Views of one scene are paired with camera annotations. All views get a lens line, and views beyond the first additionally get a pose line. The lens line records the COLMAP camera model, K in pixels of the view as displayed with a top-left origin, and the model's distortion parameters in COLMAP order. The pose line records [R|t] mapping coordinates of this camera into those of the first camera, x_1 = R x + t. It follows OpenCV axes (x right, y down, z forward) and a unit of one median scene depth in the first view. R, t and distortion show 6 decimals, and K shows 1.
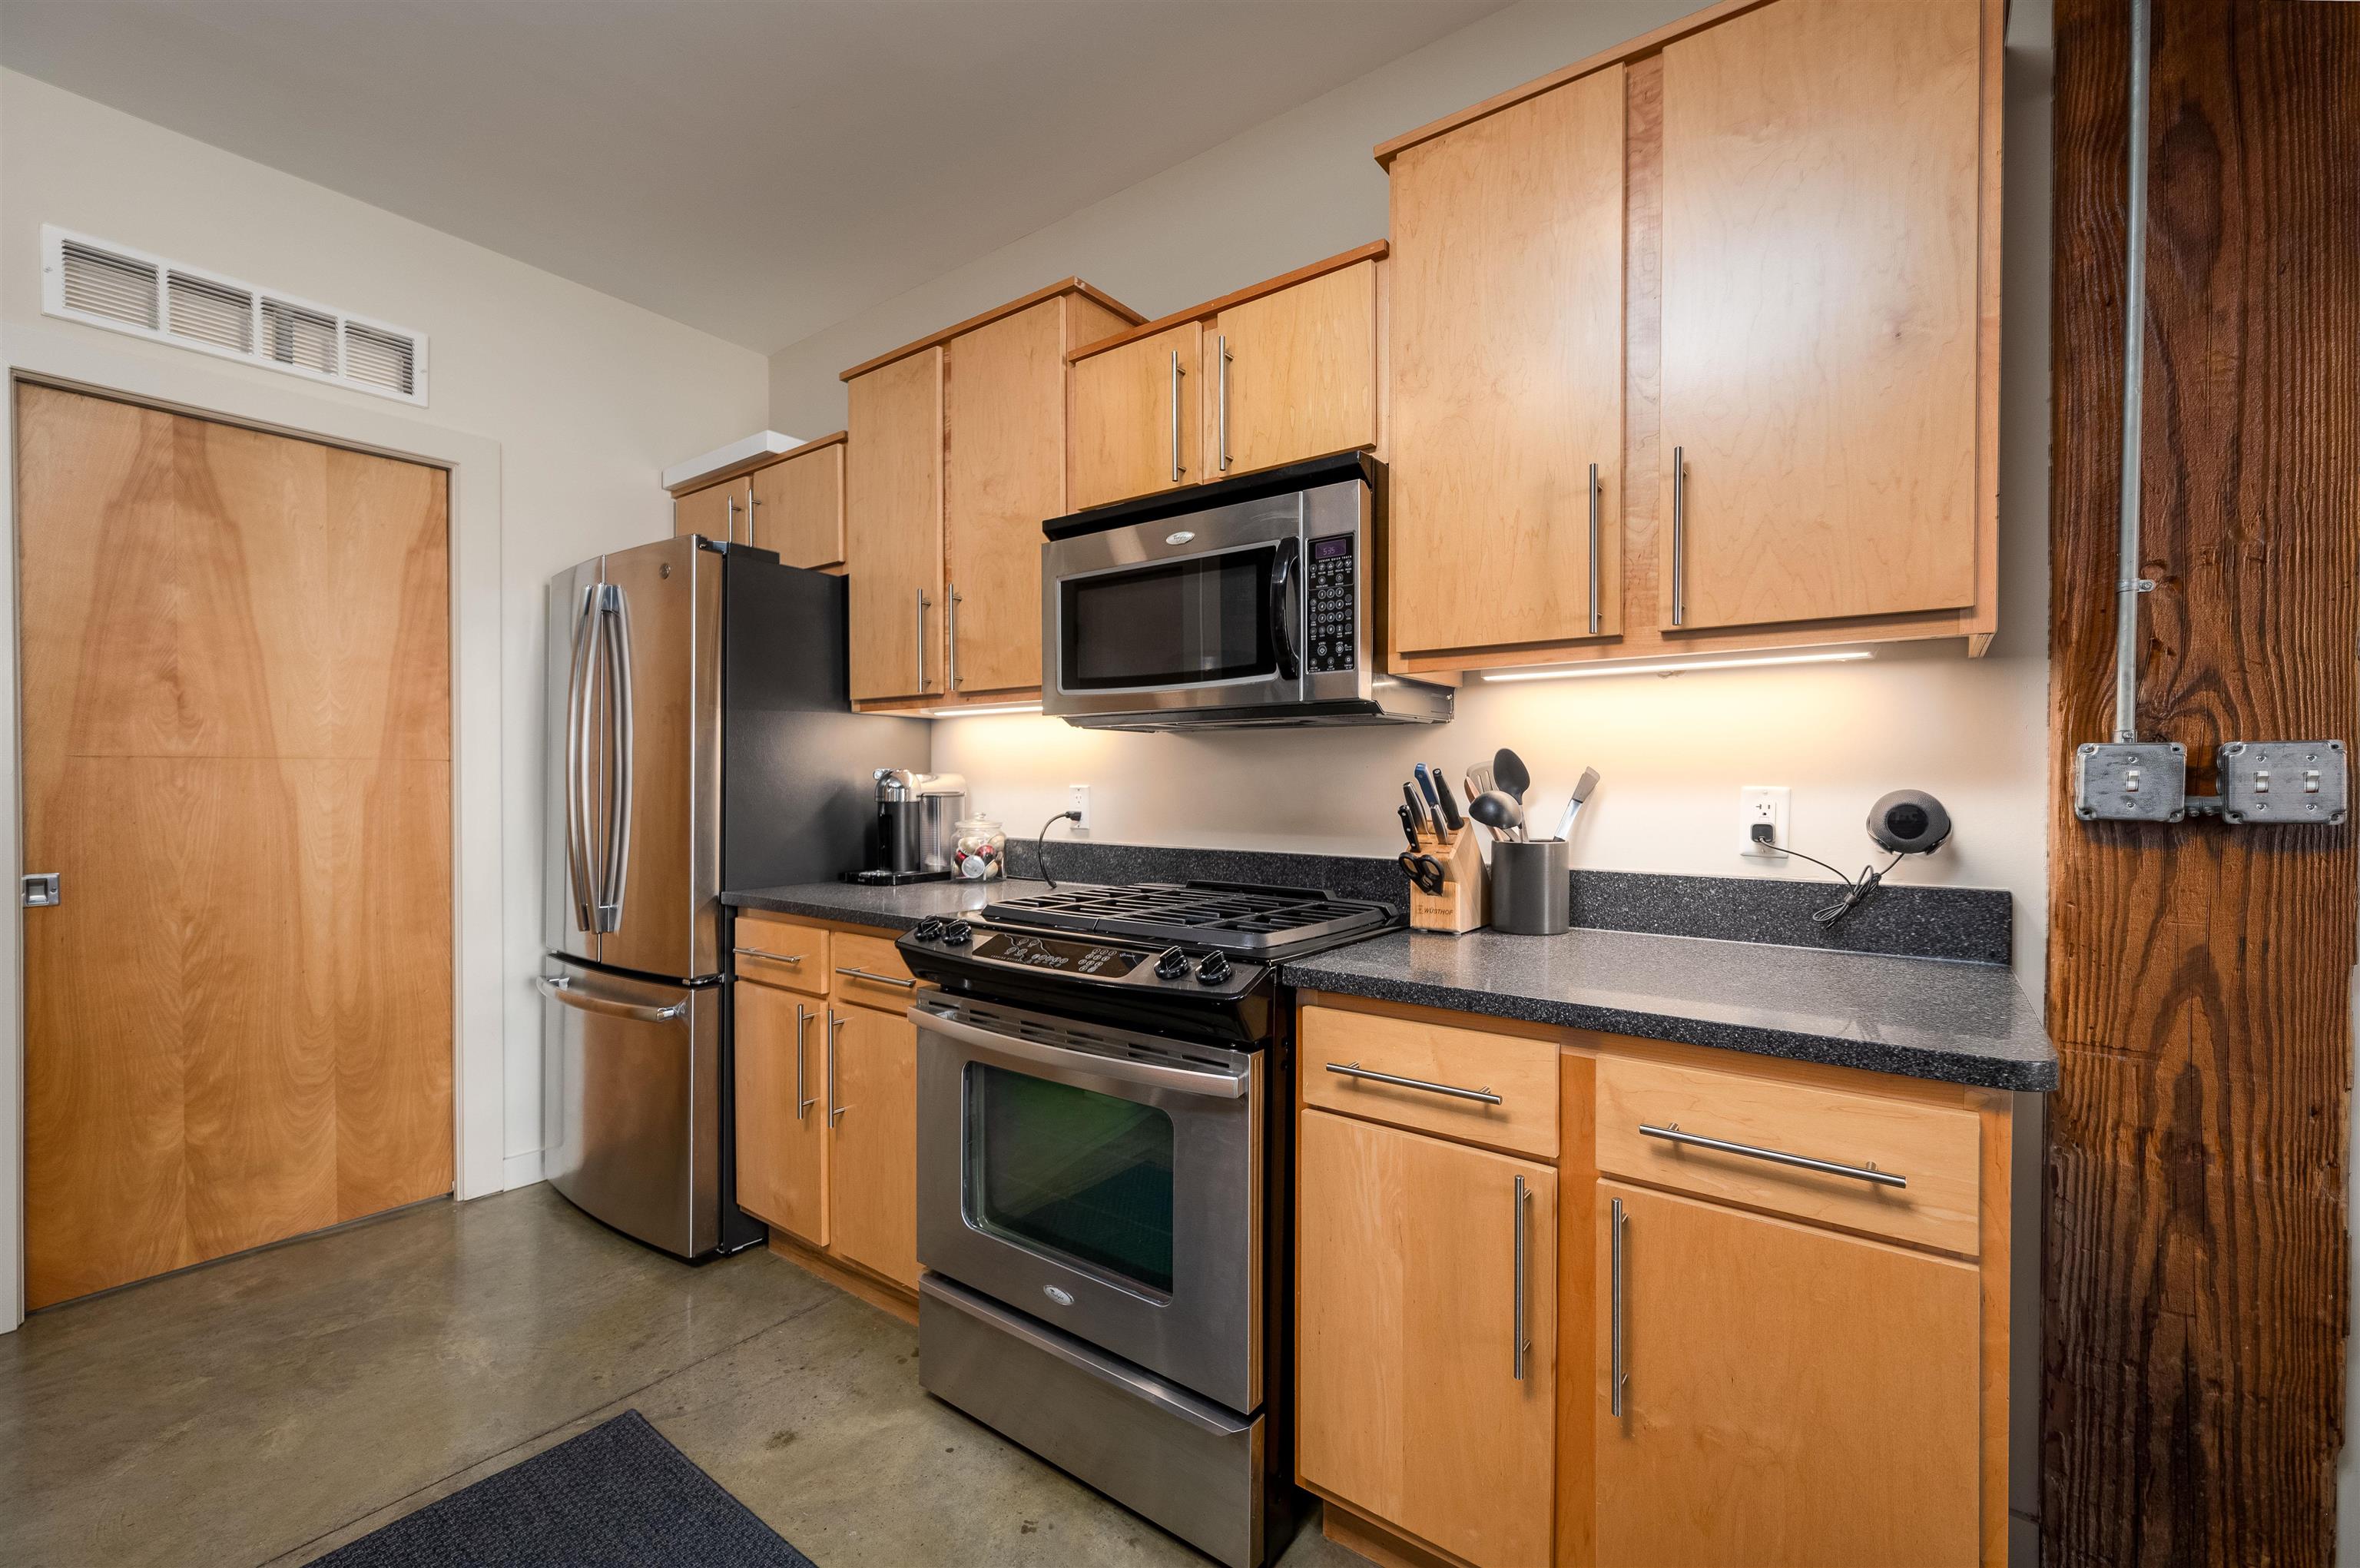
lens RADIAL K [[950.3, 0, 1197.3], [0, 950.3, 786.8], [0, 0, 1]] dist [0.003626, 0.000074]
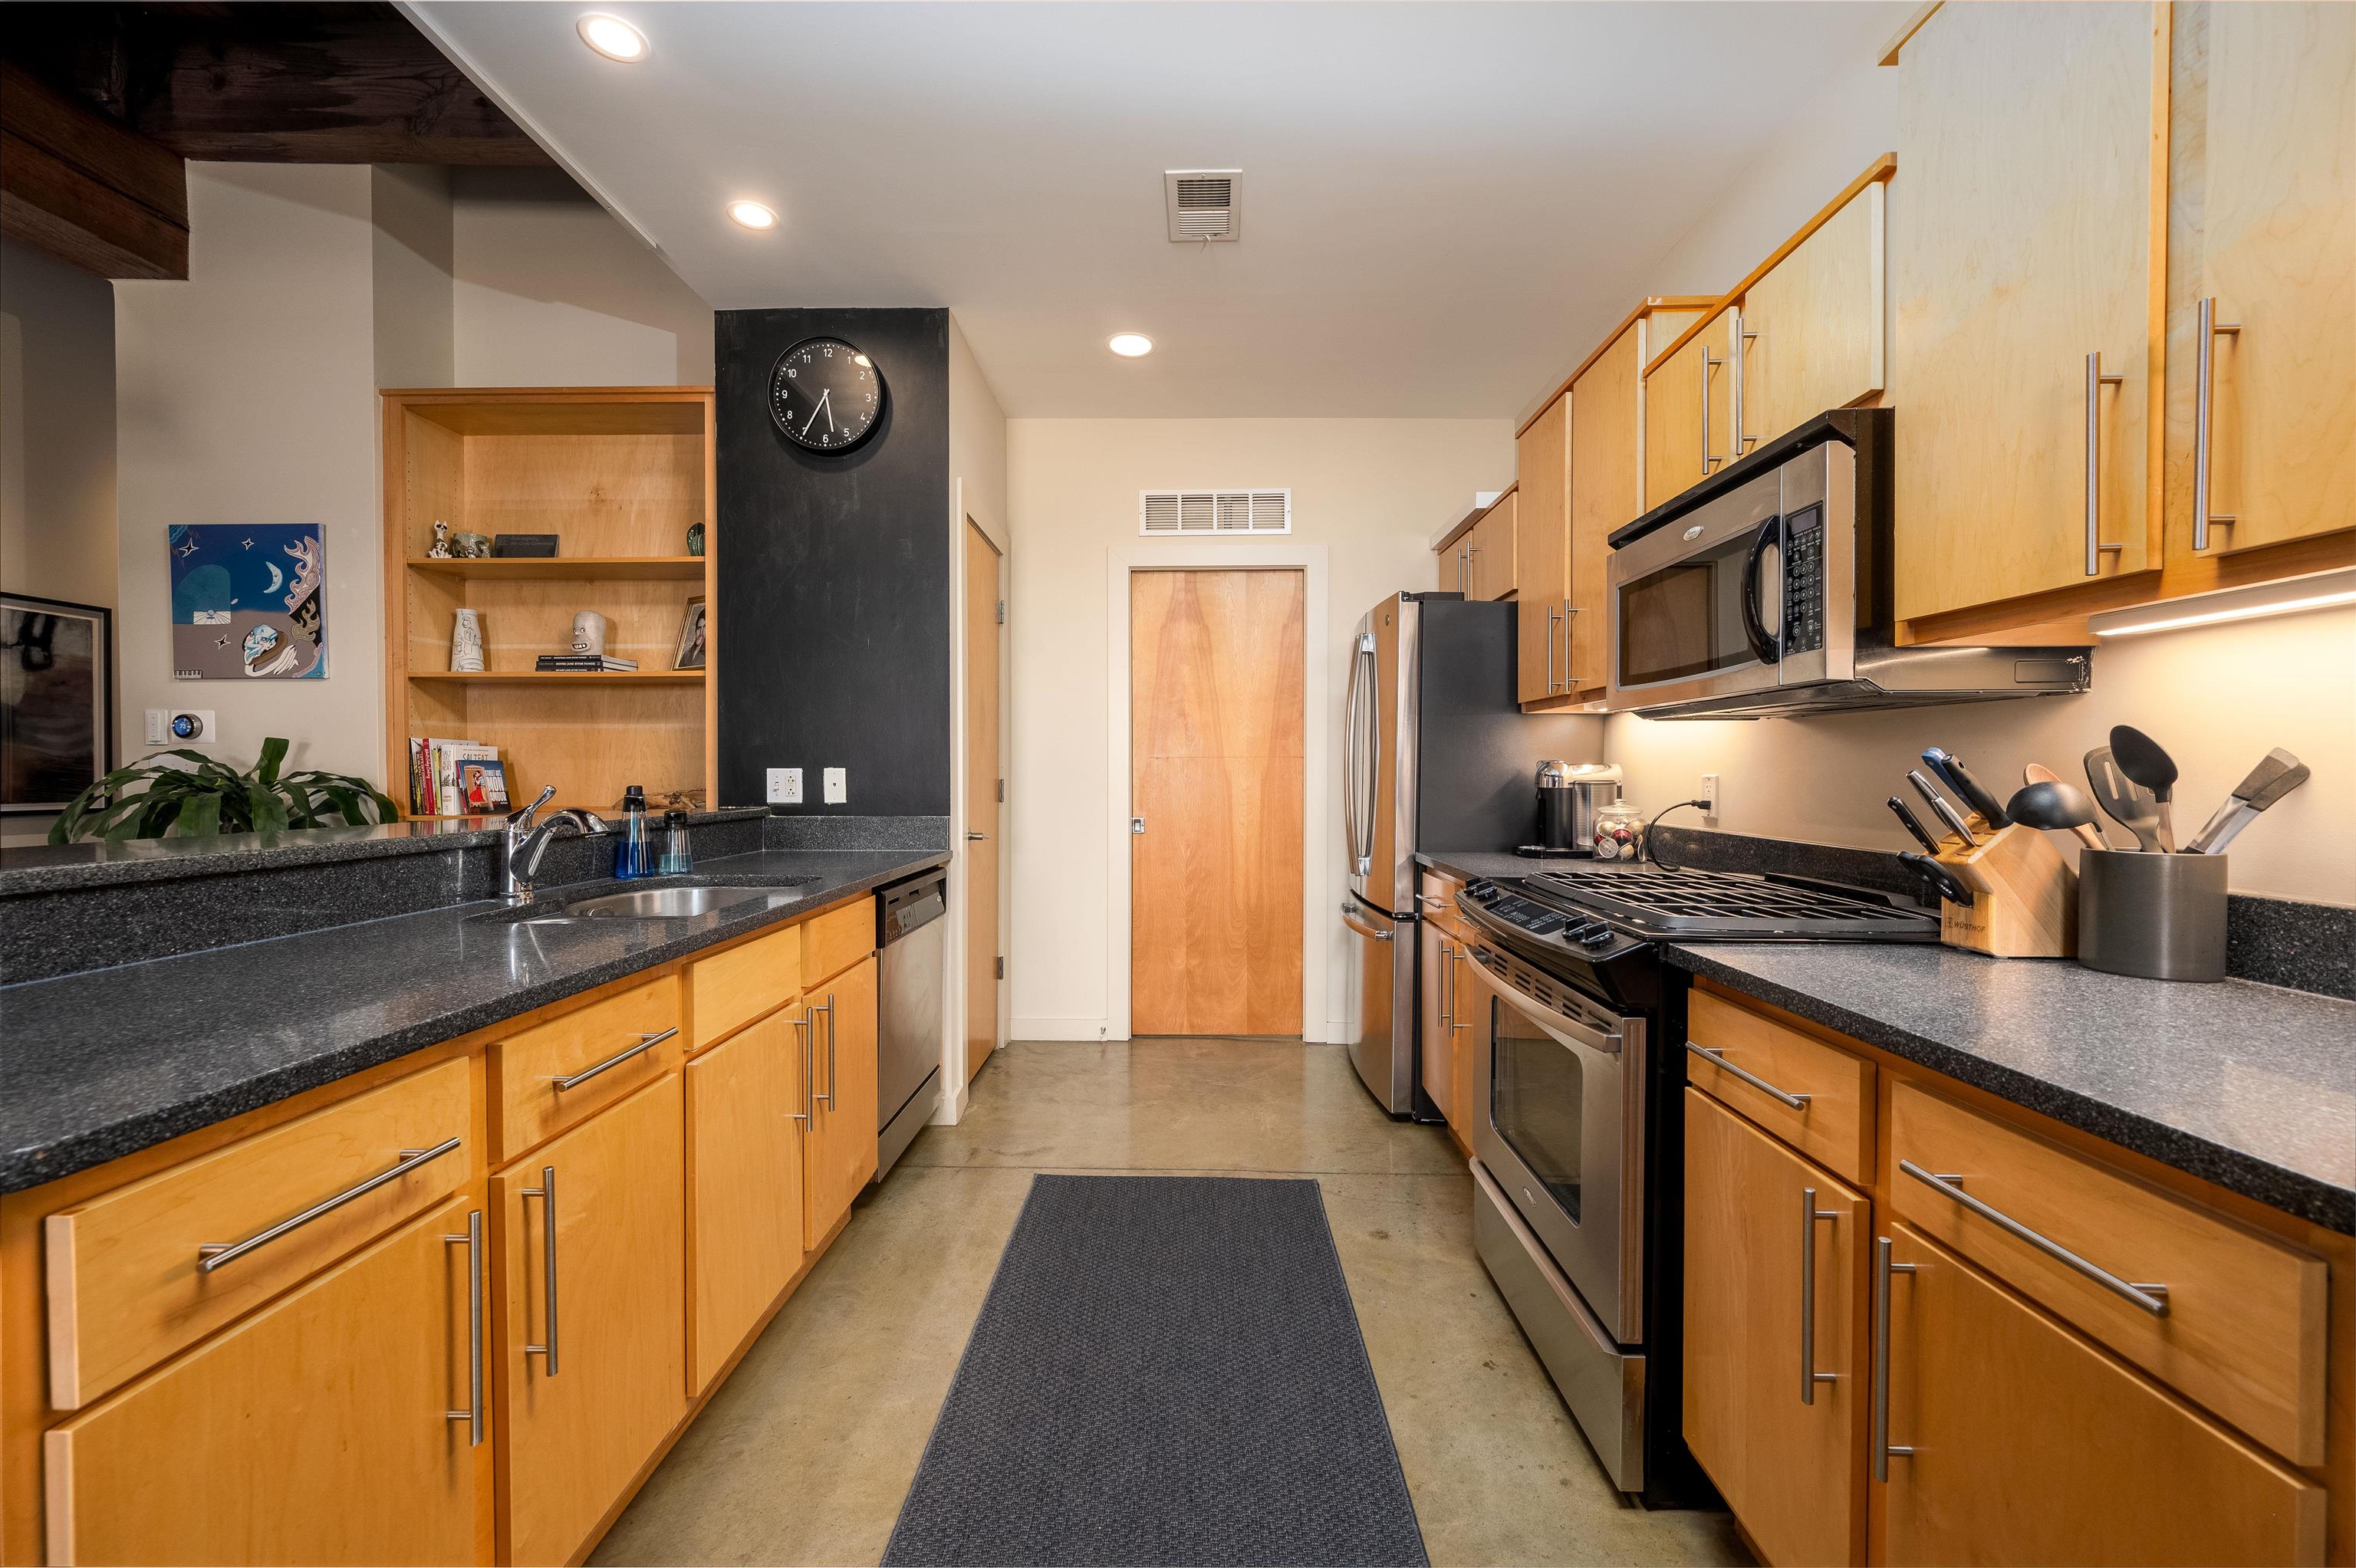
lens RADIAL K [[913.0, 0, 1176.6], [0, 913.0, 778.7], [0, 0, 1]] dist [-0.000486, -0.000073]
pose [[0.566688, 0.006771, -0.823904, 0.374992], [-0.004780, 0.999976, 0.004931, 0.001102], [0.823918, 0.001144, 0.566707, -0.013635]]
